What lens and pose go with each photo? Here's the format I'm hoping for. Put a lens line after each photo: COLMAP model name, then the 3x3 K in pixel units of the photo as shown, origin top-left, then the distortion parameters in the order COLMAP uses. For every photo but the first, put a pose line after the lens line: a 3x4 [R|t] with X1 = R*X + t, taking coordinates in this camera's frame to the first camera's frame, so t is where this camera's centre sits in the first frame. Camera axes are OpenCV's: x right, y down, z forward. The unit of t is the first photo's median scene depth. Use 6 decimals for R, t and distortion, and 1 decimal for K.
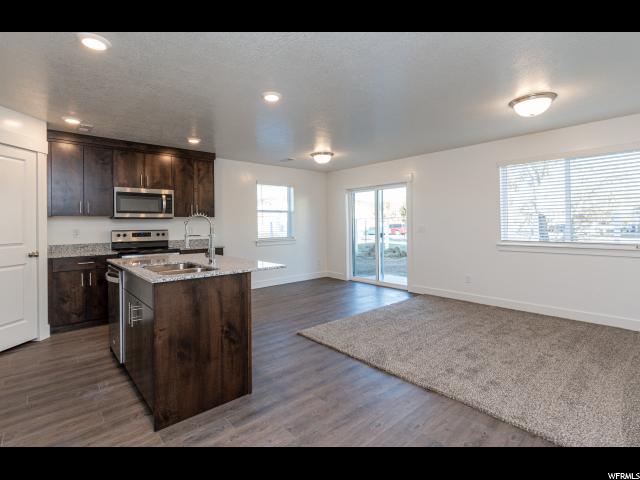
lens RADIAL K [[315.1, 0, 320.6], [0, 315.1, 224.5], [0, 0, 1]] dist [0.000460, 0.000112]
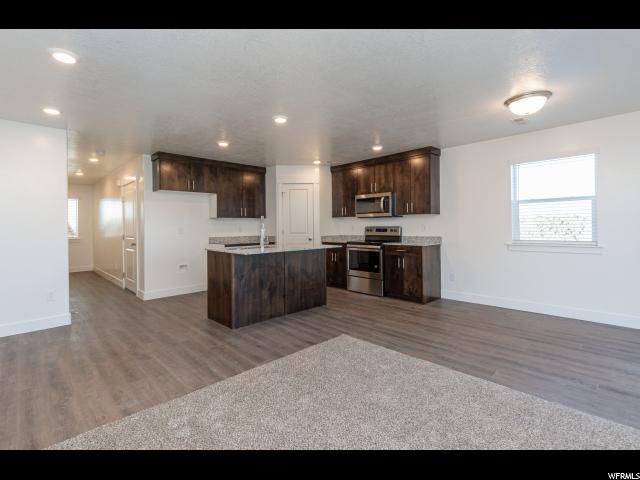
lens RADIAL K [[299.8, 0, 307.5], [0, 299.8, 226.4], [0, 0, 1]] dist [-0.000177, 0.000004]
pose [[0.026232, 0.011670, -0.999588, 0.642166], [0.009649, 0.999882, 0.011927, 0.000026], [0.999609, -0.009958, 0.026117, 0.697493]]
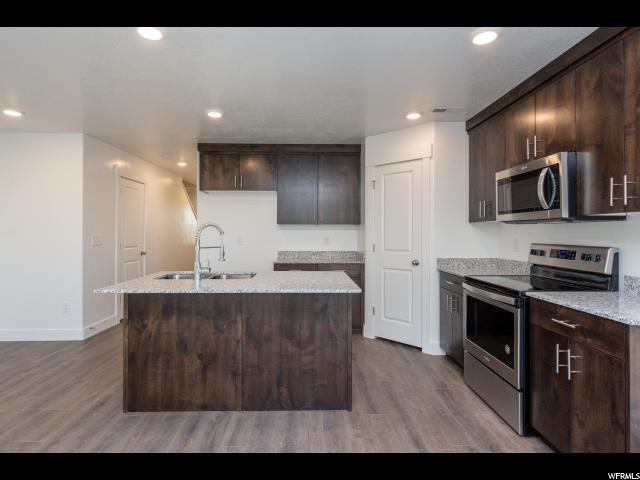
lens RADIAL K [[340.0, 0, 318.1], [0, 340.0, 229.7], [0, 0, 1]] dist [0.001831, 0.000253]
pose [[-0.646942, 0.006483, -0.762512, 0.087581], [0.007484, 0.999970, 0.002153, -0.010375], [0.762503, -0.004314, -0.646971, 1.088845]]
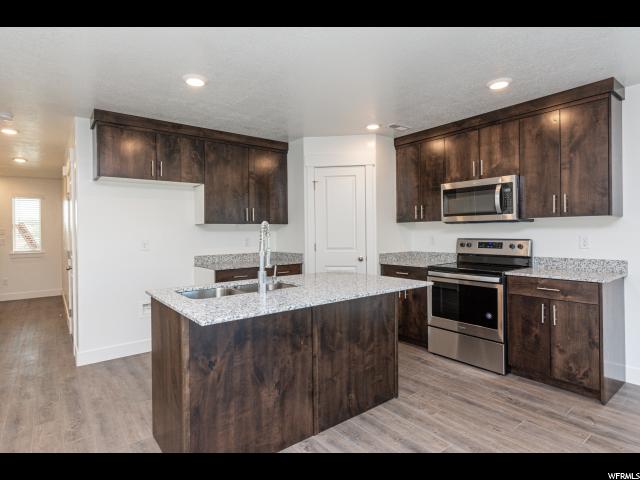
lens RADIAL K [[342.6, 0, 316.8], [0, 342.6, 232.4], [0, 0, 1]] dist [-0.000912, -0.000078]
pose [[-0.069391, 0.014963, -0.997477, 0.228702], [0.012786, 0.999819, 0.014109, -0.012341], [0.997508, -0.011775, -0.069570, 0.691619]]
